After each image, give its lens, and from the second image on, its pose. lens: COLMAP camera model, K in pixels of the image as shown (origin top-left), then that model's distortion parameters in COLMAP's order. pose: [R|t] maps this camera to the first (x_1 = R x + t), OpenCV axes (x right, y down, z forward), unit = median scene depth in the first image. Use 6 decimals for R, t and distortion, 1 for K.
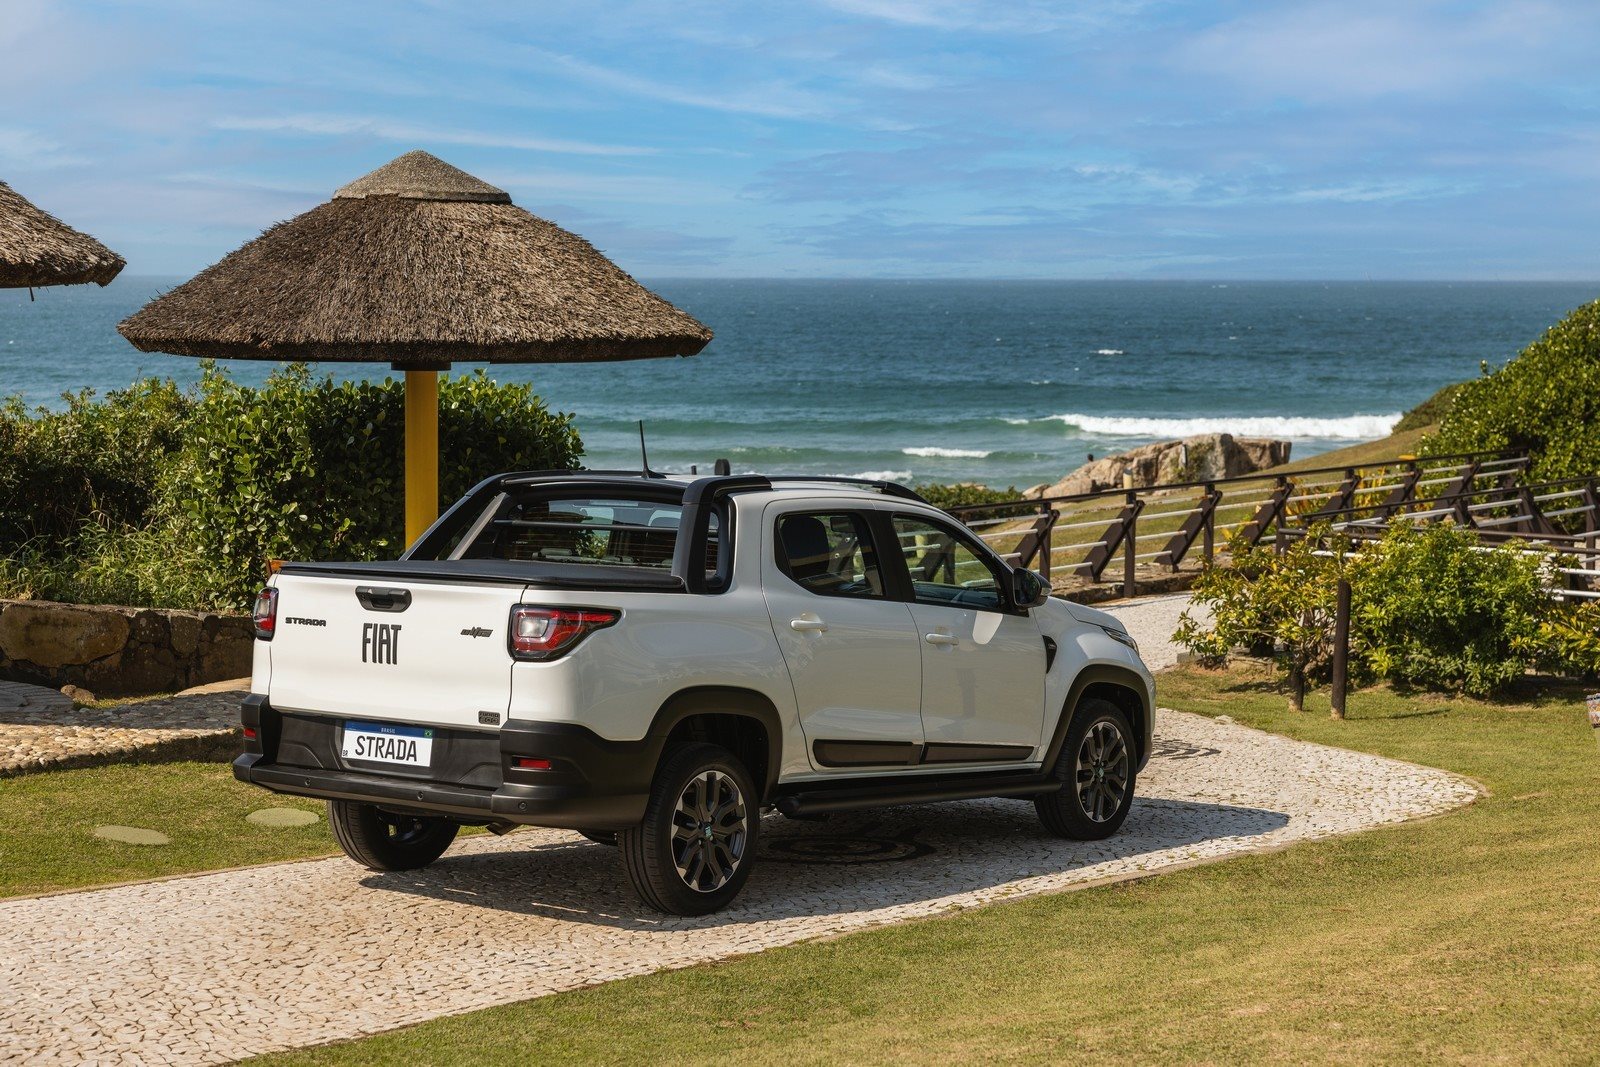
lens RADIAL K [[2958.5, 0, 800.2], [0, 2958.5, 533.9], [0, 0, 1]] dist [0.000756, 0.000000]
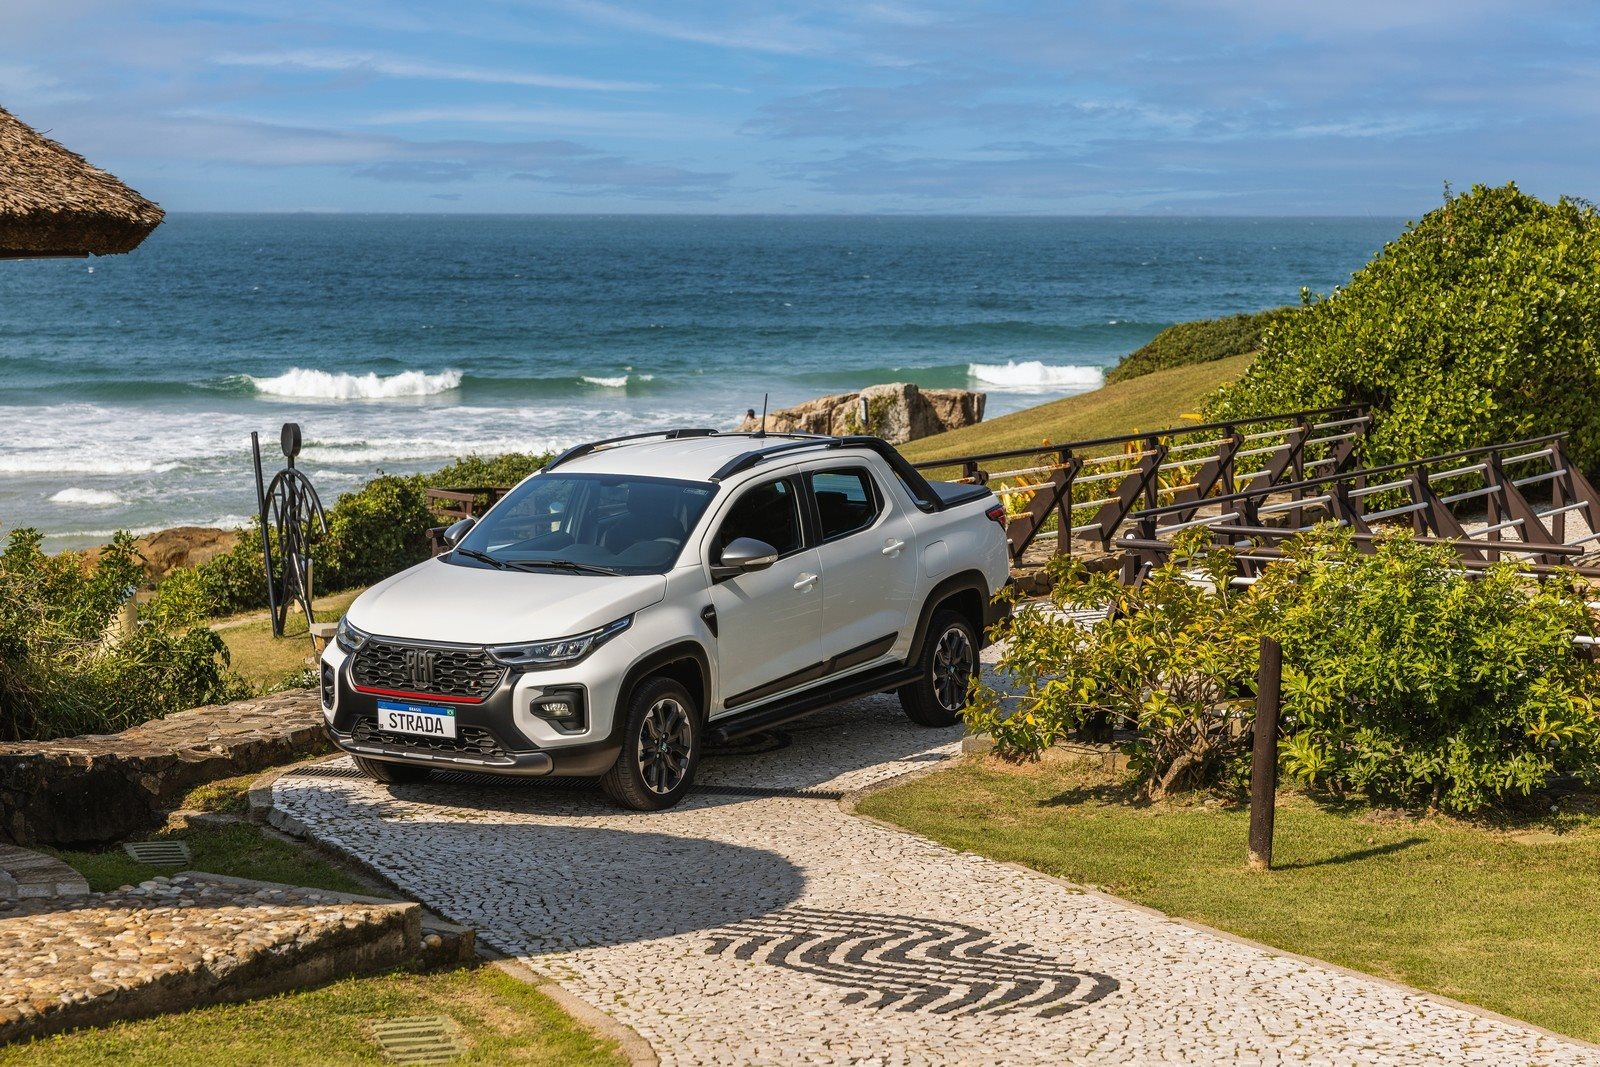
lens RADIAL K [[3159.1, 0, 800.2], [0, 3159.1, 533.7], [0, 0, 1]] dist [0.062696, 0.000000]
pose [[0.992619, -0.012634, 0.120613, 0.007881], [0.010994, 0.999838, 0.014255, -0.009345], [-0.120774, -0.012824, 0.992597, 0.228078]]
